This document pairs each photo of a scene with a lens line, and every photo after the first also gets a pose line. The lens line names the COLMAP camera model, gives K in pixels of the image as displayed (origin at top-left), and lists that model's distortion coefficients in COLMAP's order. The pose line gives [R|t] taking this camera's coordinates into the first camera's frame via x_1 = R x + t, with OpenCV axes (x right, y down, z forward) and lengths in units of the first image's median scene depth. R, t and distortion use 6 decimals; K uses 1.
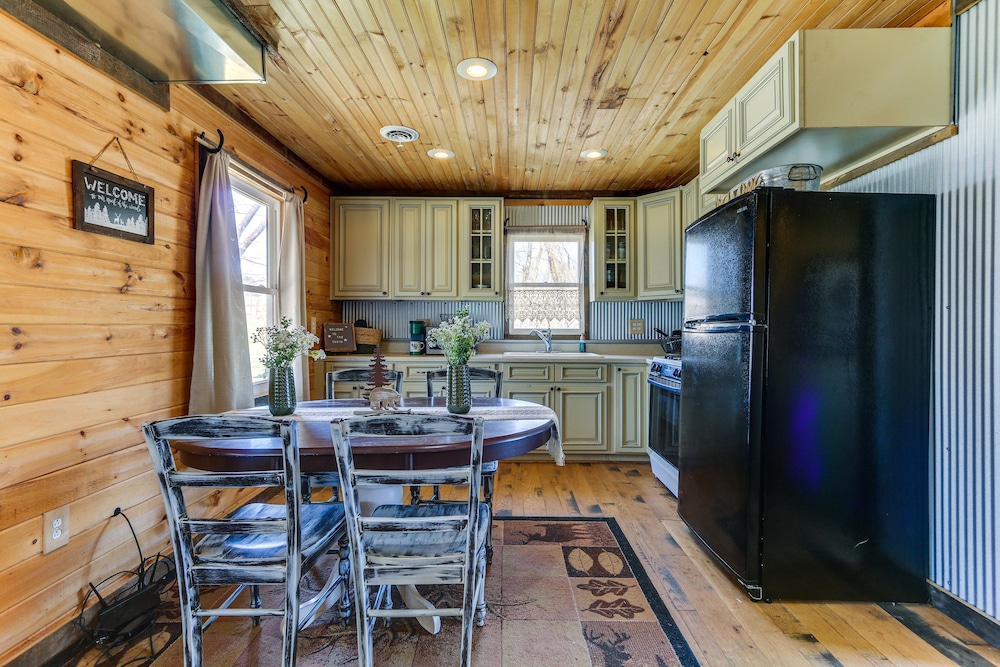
lens RADIAL K [[470.4, 0, 520.8], [0, 470.4, 328.4], [0, 0, 1]] dist [-0.003891, 0.003639]
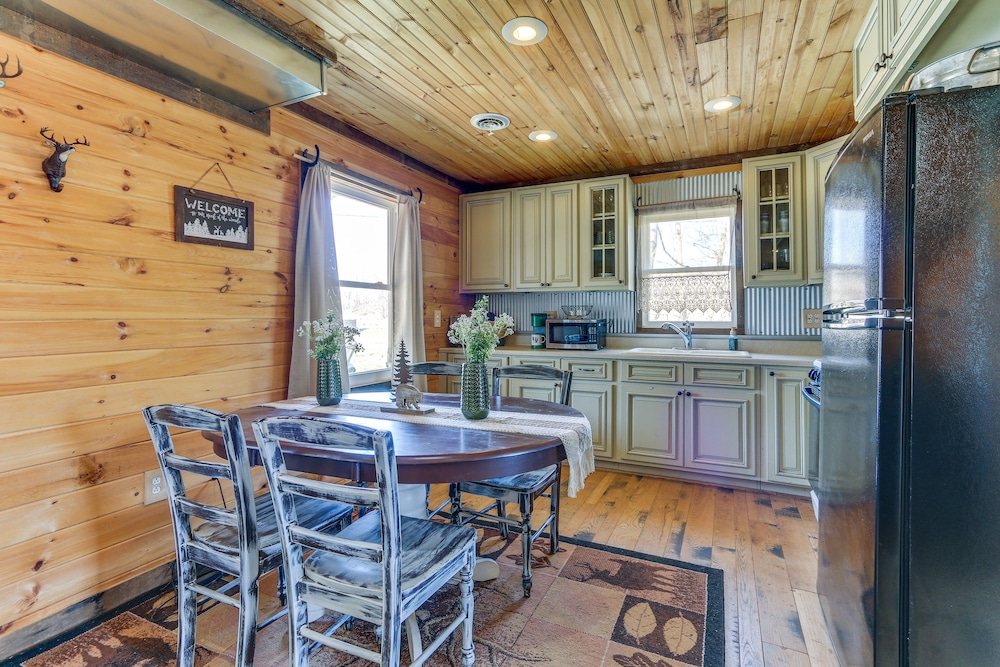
lens RADIAL K [[470.4, 0, 516.4], [0, 470.4, 311.7], [0, 0, 1]] dist [-0.003891, 0.003639]
pose [[0.904520, -0.008762, -0.426342, 0.266938], [0.001178, 0.999836, -0.018048, -0.003283], [0.426431, 0.015822, 0.904382, 0.194114]]
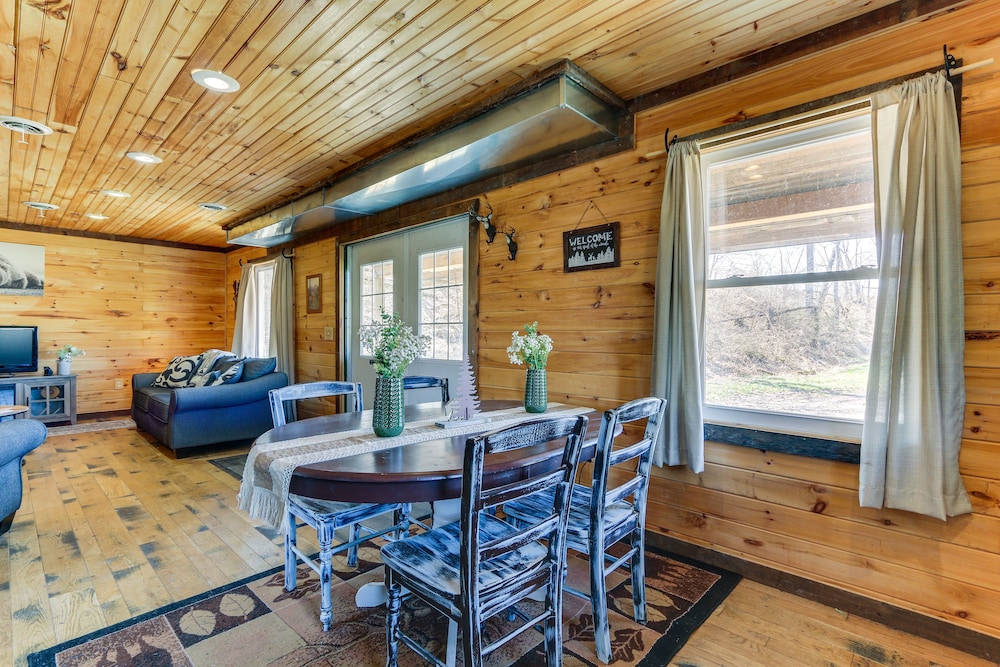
lens RADIAL K [[470.4, 0, 519.2], [0, 470.4, 327.9], [0, 0, 1]] dist [-0.003891, 0.003639]
pose [[-0.679392, -0.011215, -0.733689, 0.271883], [-0.008932, 0.999936, -0.007014, -0.003049], [0.733721, 0.001788, -0.679449, 1.432390]]
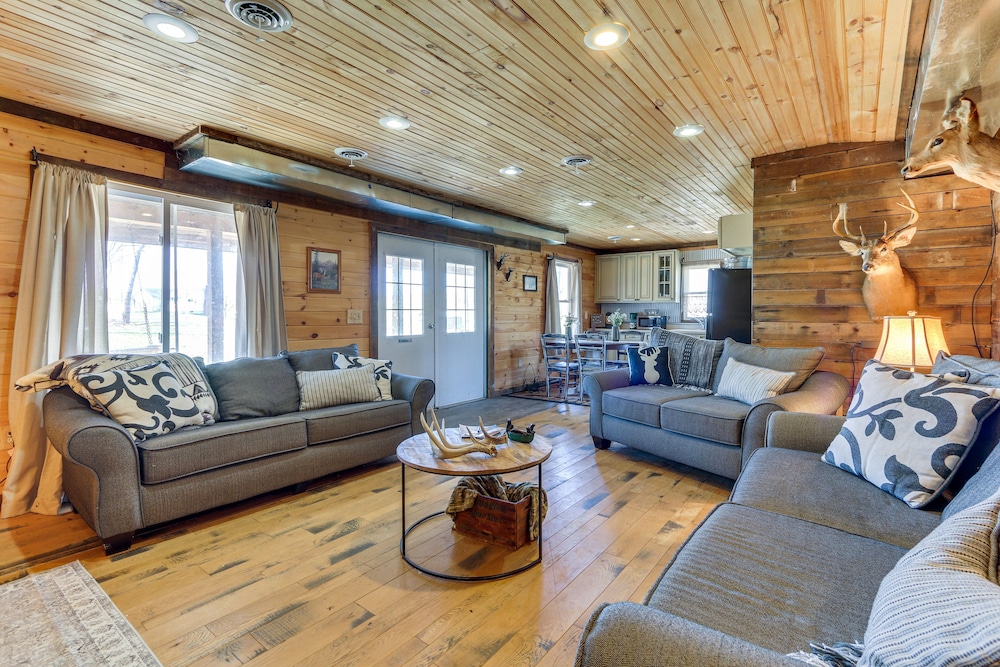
lens RADIAL K [[470.4, 0, 528.7], [0, 470.4, 318.8], [0, 0, 1]] dist [-0.003891, 0.003639]
pose [[0.819558, 0.009182, -0.572922, 1.032789], [-0.008312, 0.999957, 0.004136, 0.008816], [0.572936, 0.001373, 0.819599, -1.673664]]
